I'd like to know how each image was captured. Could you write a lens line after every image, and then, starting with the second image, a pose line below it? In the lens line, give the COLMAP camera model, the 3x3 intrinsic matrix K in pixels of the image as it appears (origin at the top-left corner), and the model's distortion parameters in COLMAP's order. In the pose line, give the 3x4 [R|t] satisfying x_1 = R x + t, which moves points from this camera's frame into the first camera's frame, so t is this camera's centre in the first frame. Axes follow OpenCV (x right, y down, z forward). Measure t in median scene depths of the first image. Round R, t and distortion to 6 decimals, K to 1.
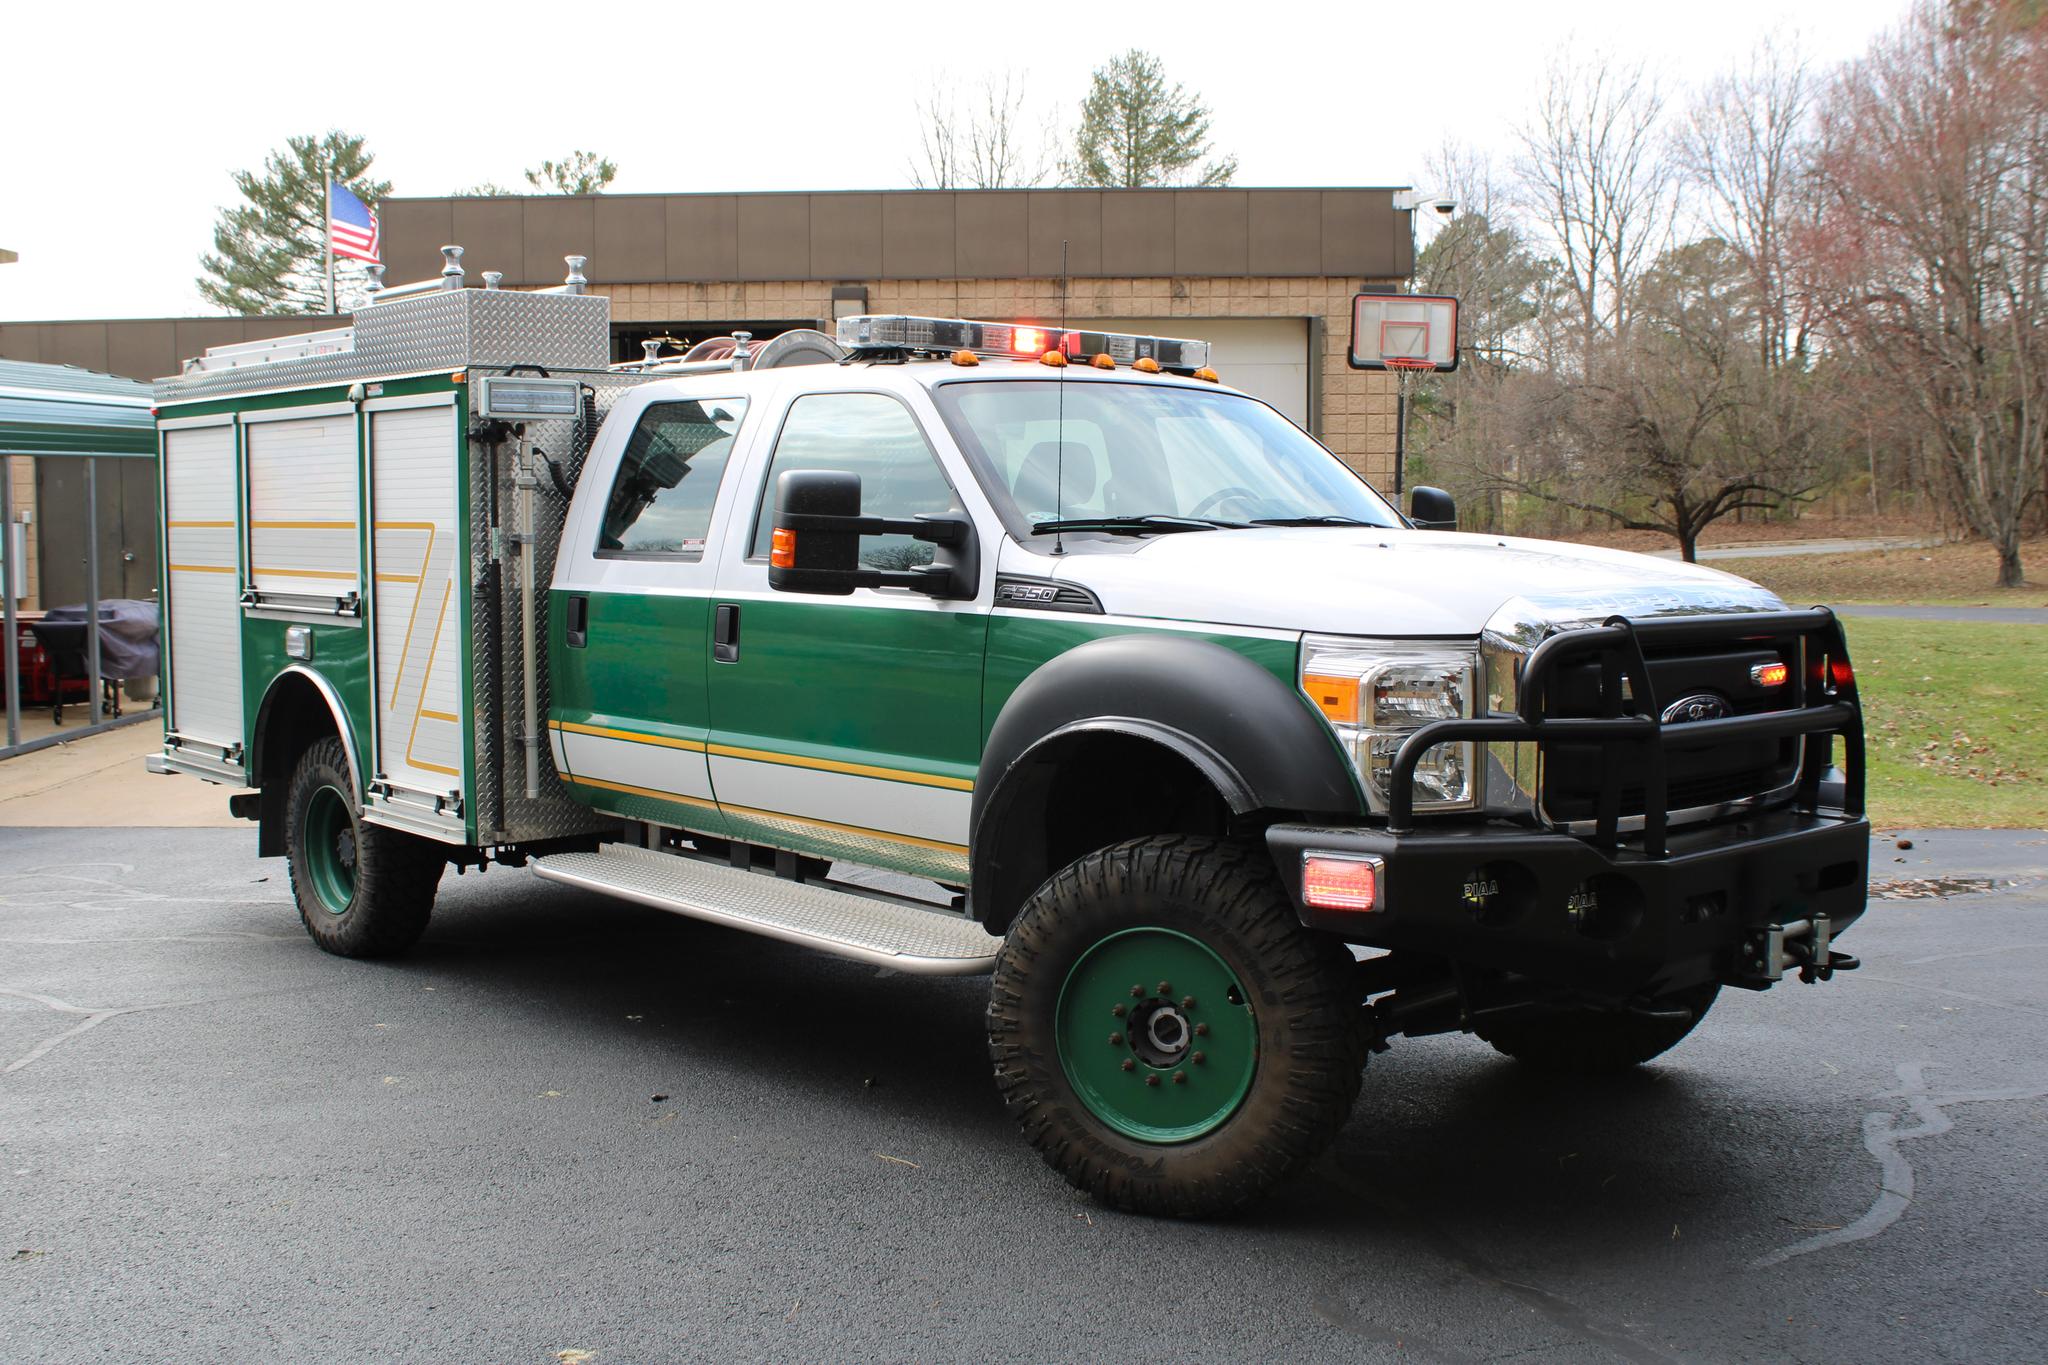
lens RADIAL K [[2174.7, 0, 955.7], [0, 2174.7, 682.1], [0, 0, 1]] dist [-0.084172, 0.008593]
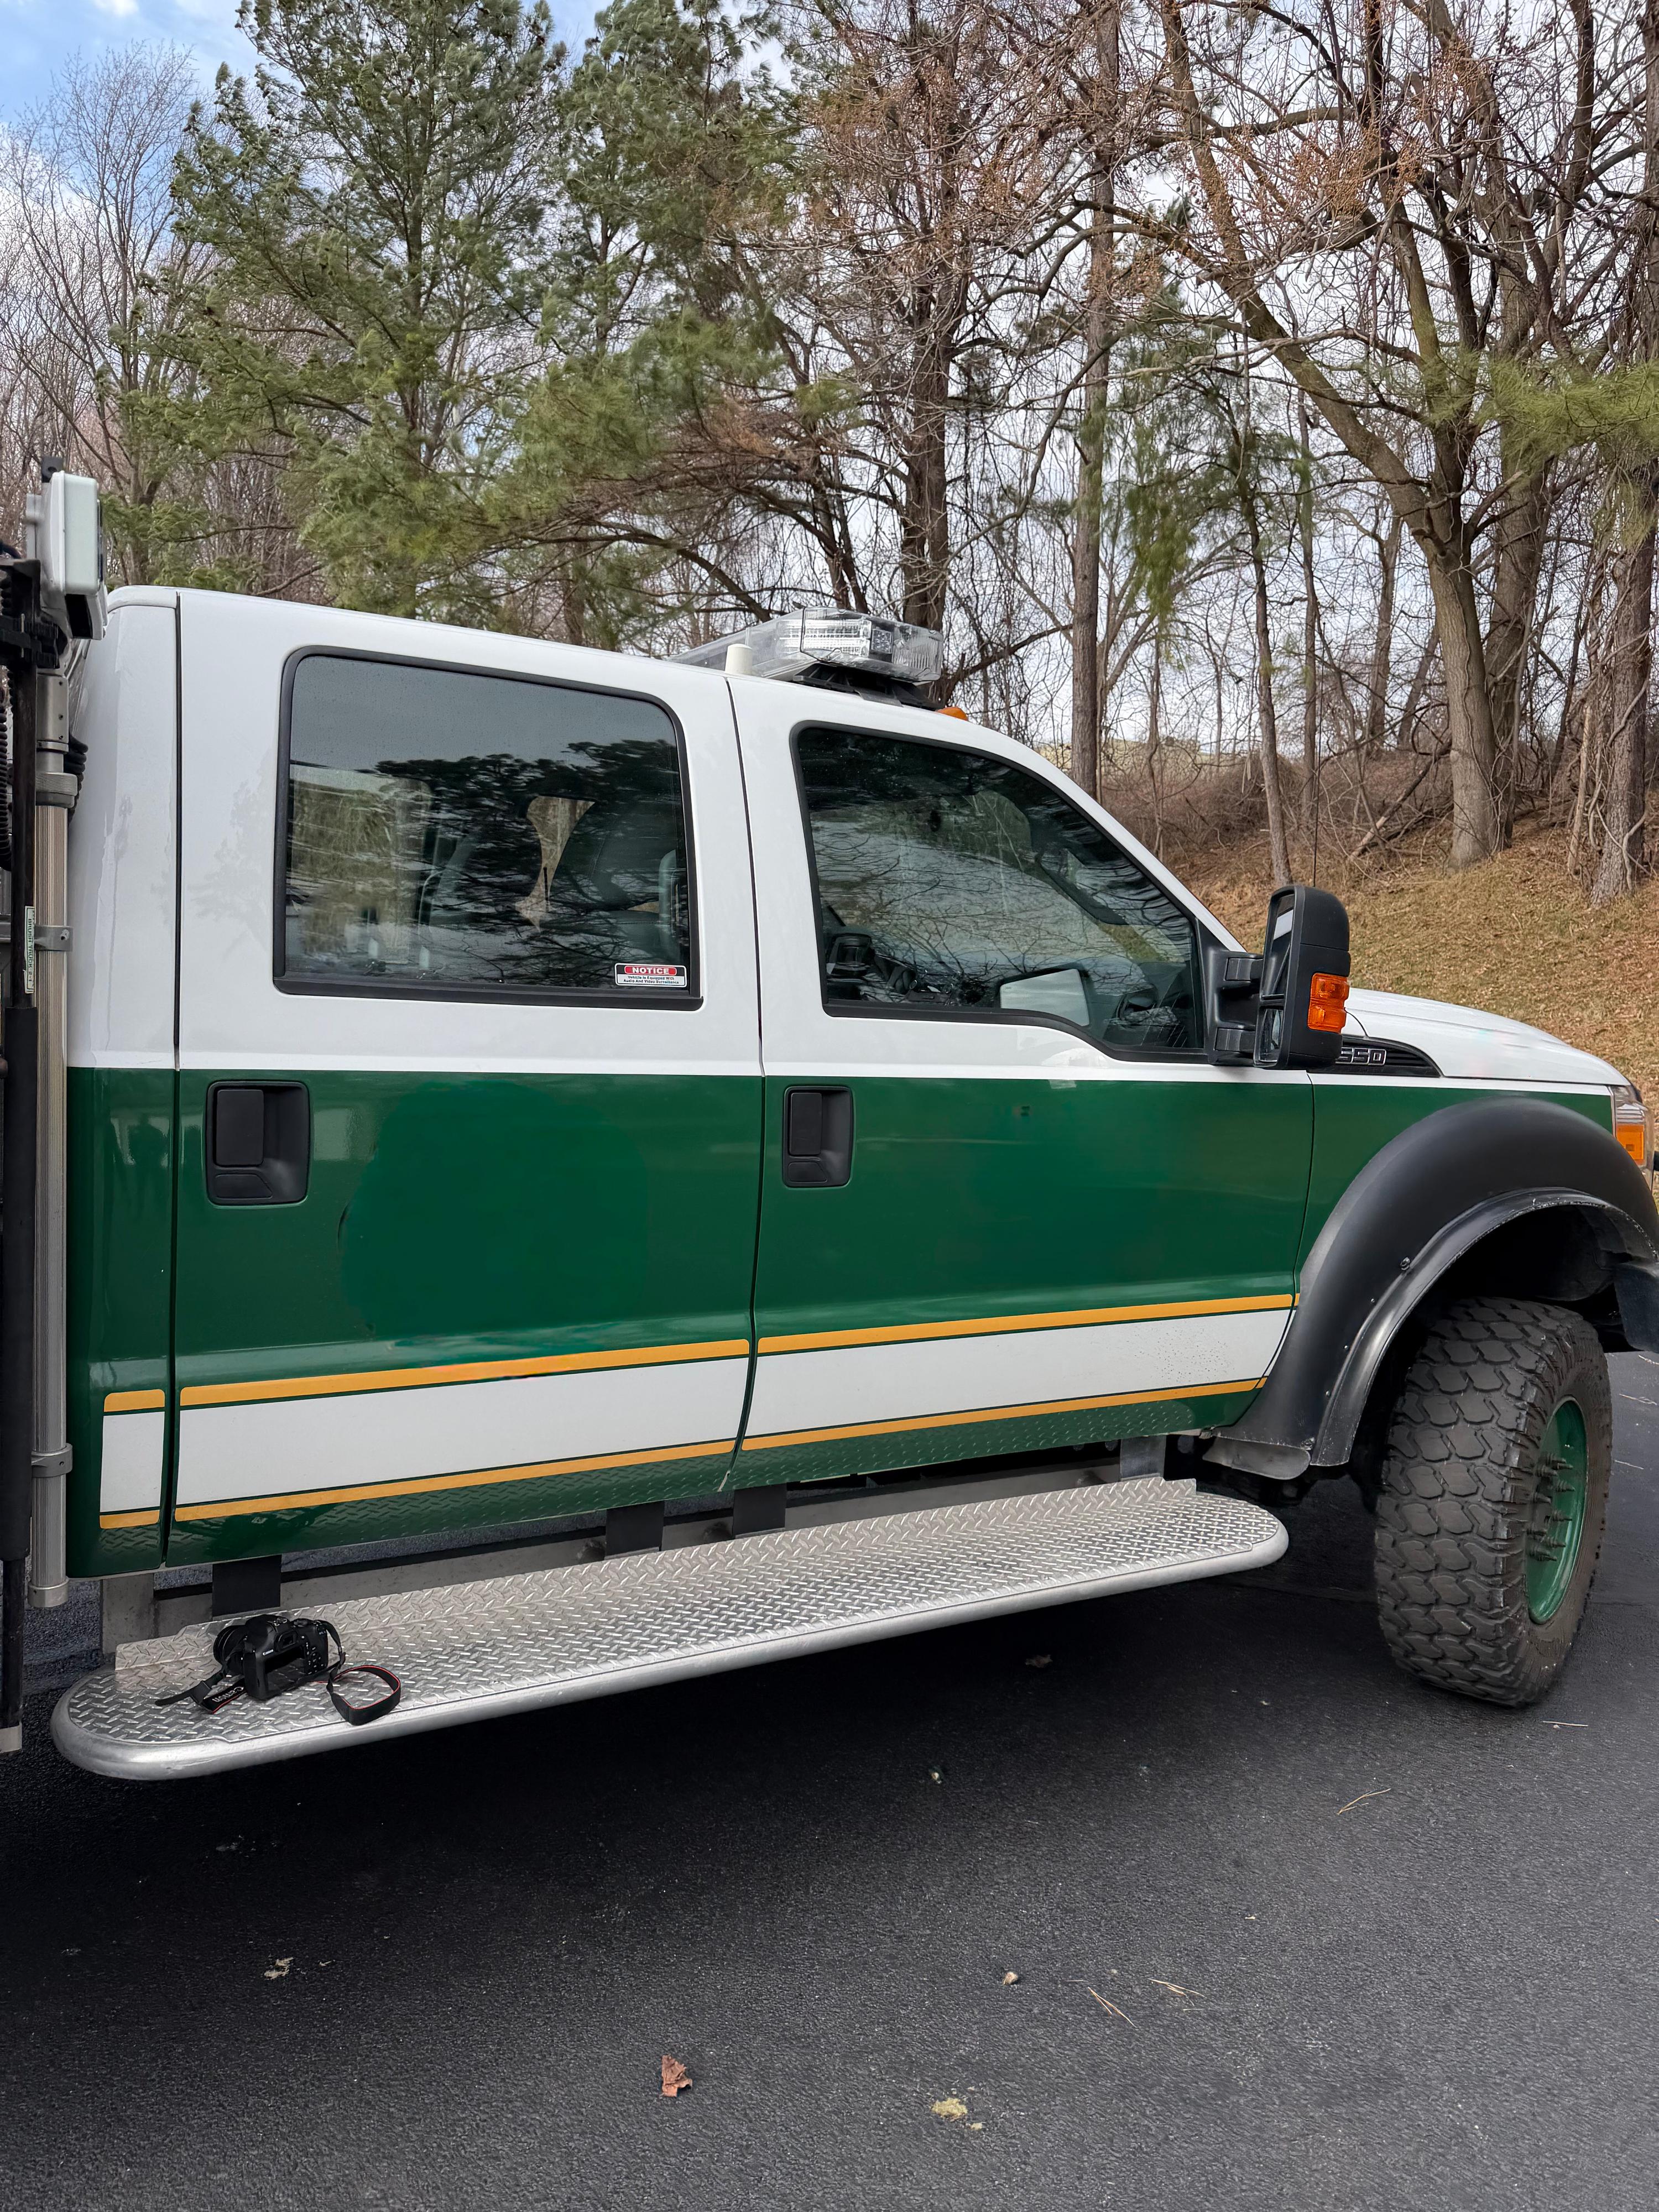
lens RADIAL K [[1594.6, 0, 869.9], [0, 1594.6, 1110.0], [0, 0, 1]] dist [0.076506, -0.118693]
pose [[0.176483, -0.081333, 0.980938, -0.421748], [0.024880, 0.996630, 0.078158, -0.050812], [-0.983989, 0.010612, 0.177911, 0.750145]]
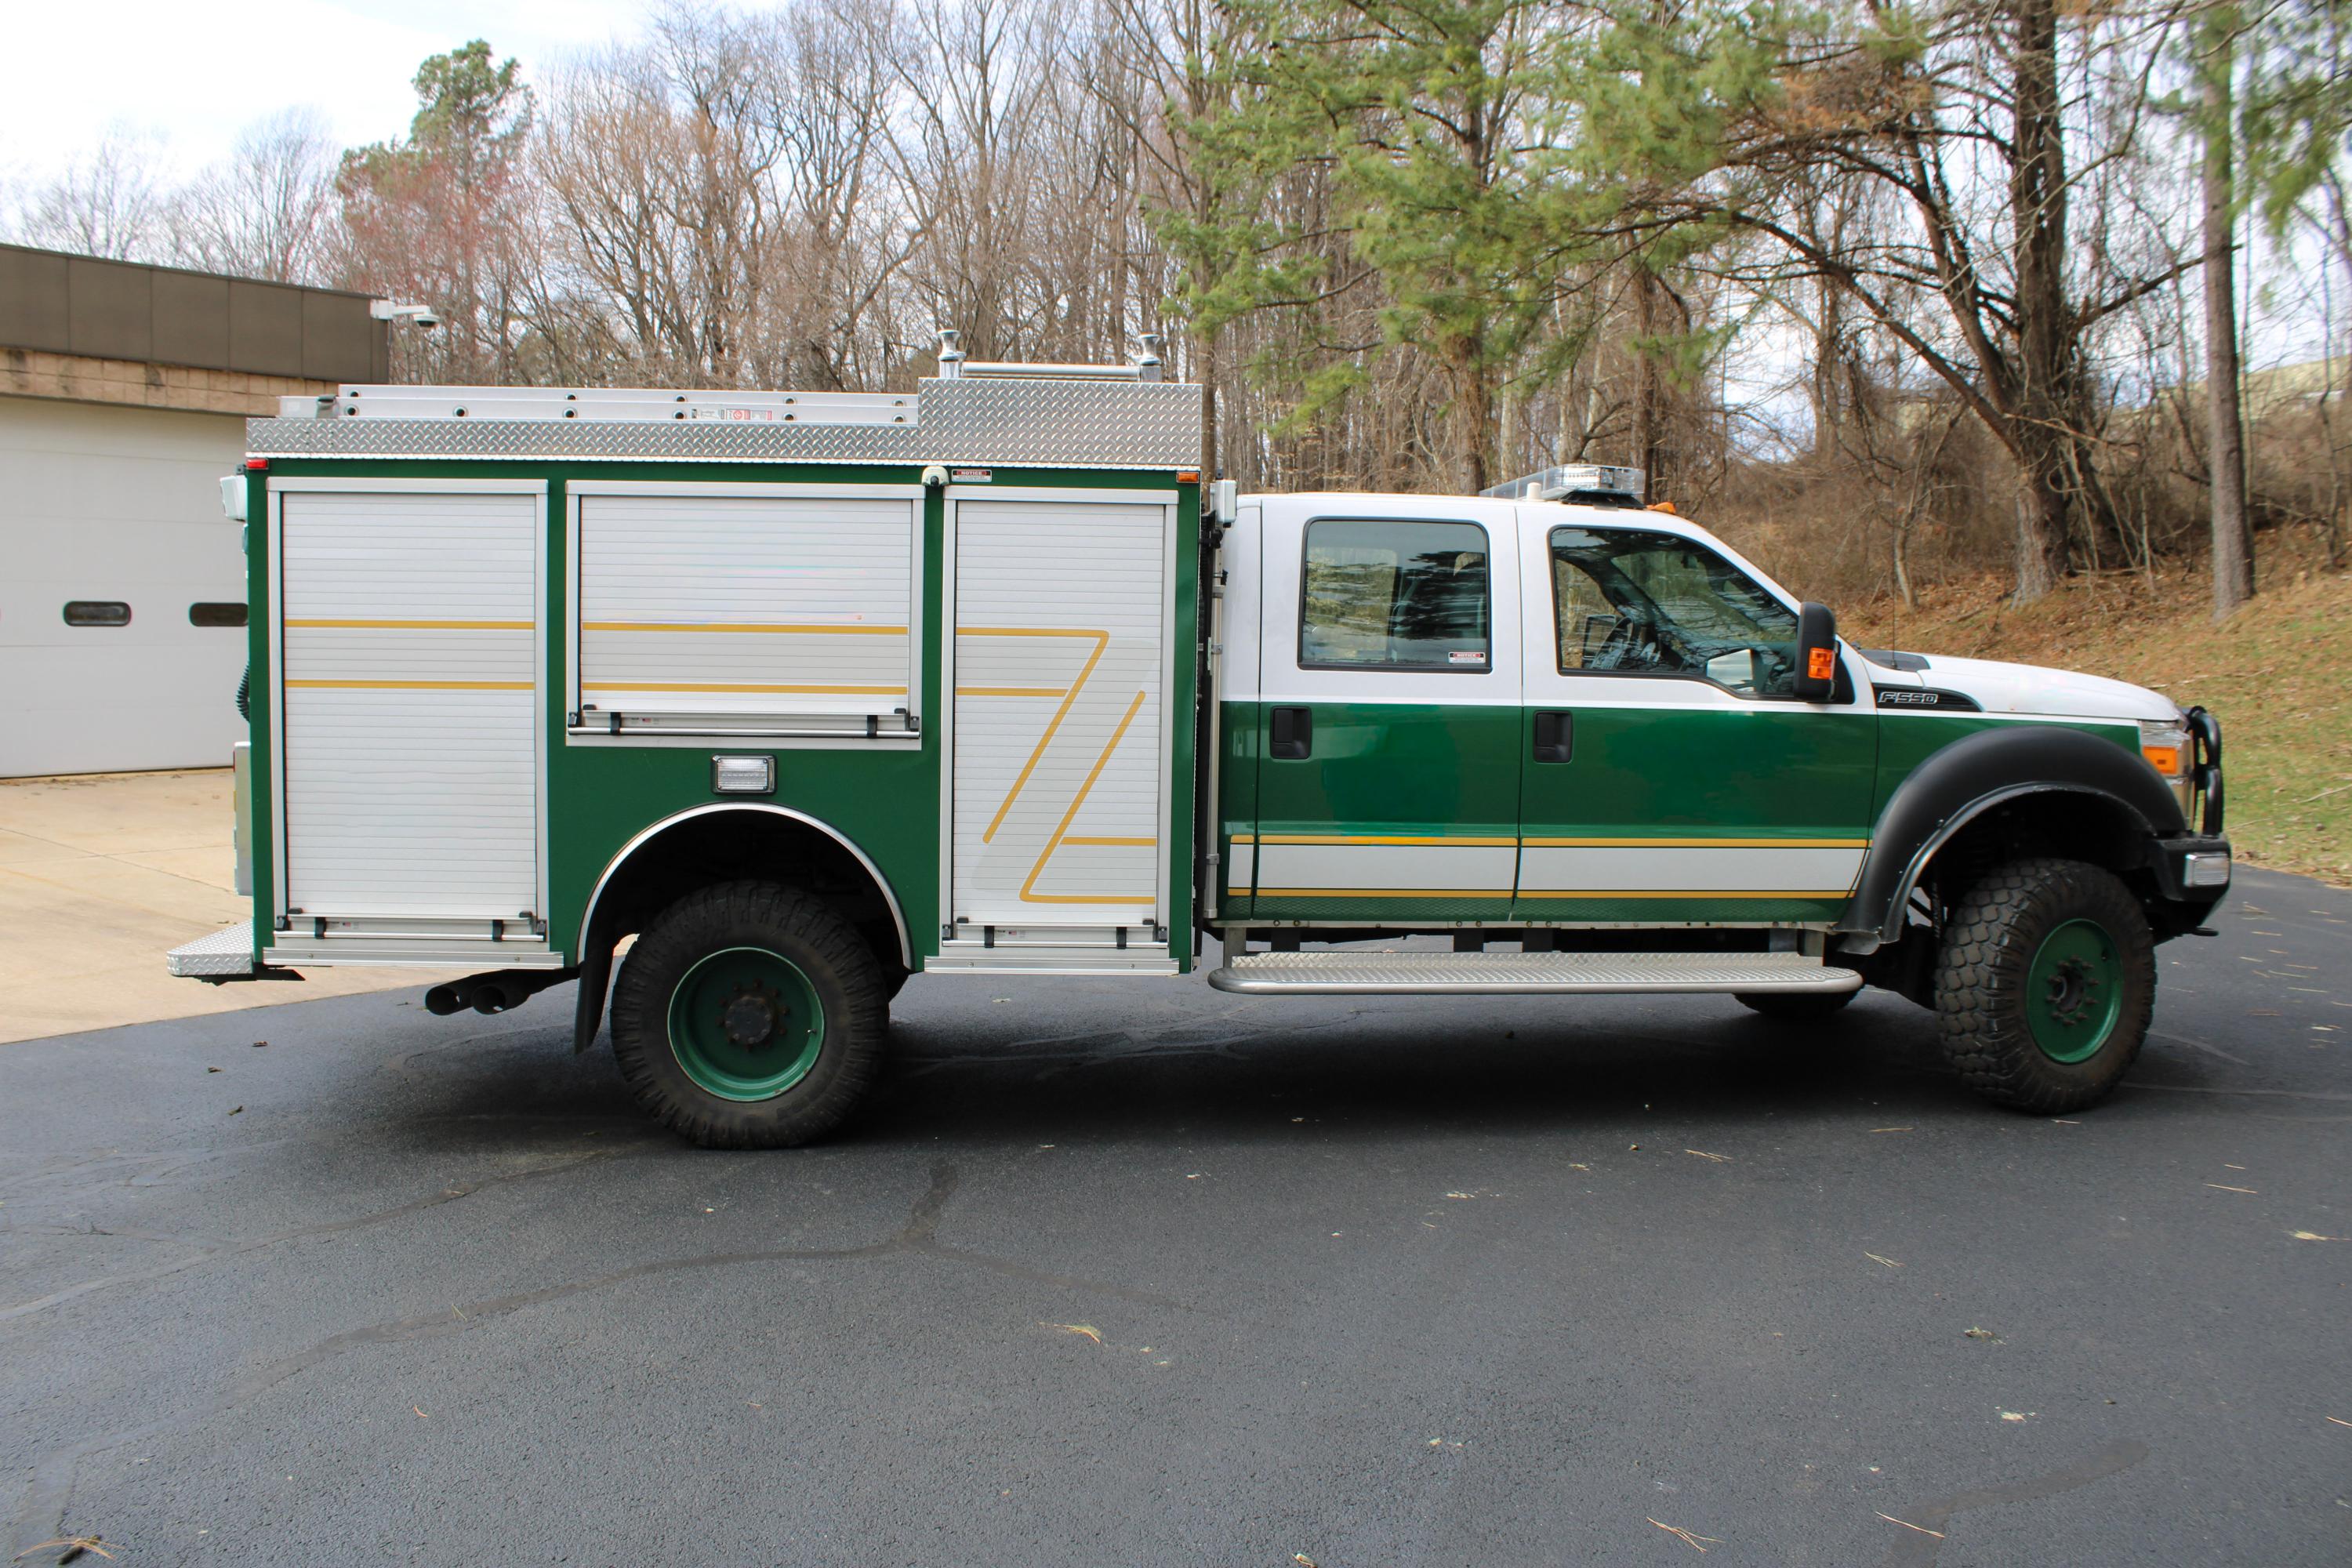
lens RADIAL K [[2013.1, 0, 1176.0], [0, 2013.1, 784.0], [0, 0, 1]] dist [-0.162961, 0.142412]
pose [[0.578595, -0.049118, 0.814135, -0.873798], [0.045649, 0.998571, 0.027803, -0.029595], [-0.814336, 0.021077, 0.580010, 0.459972]]
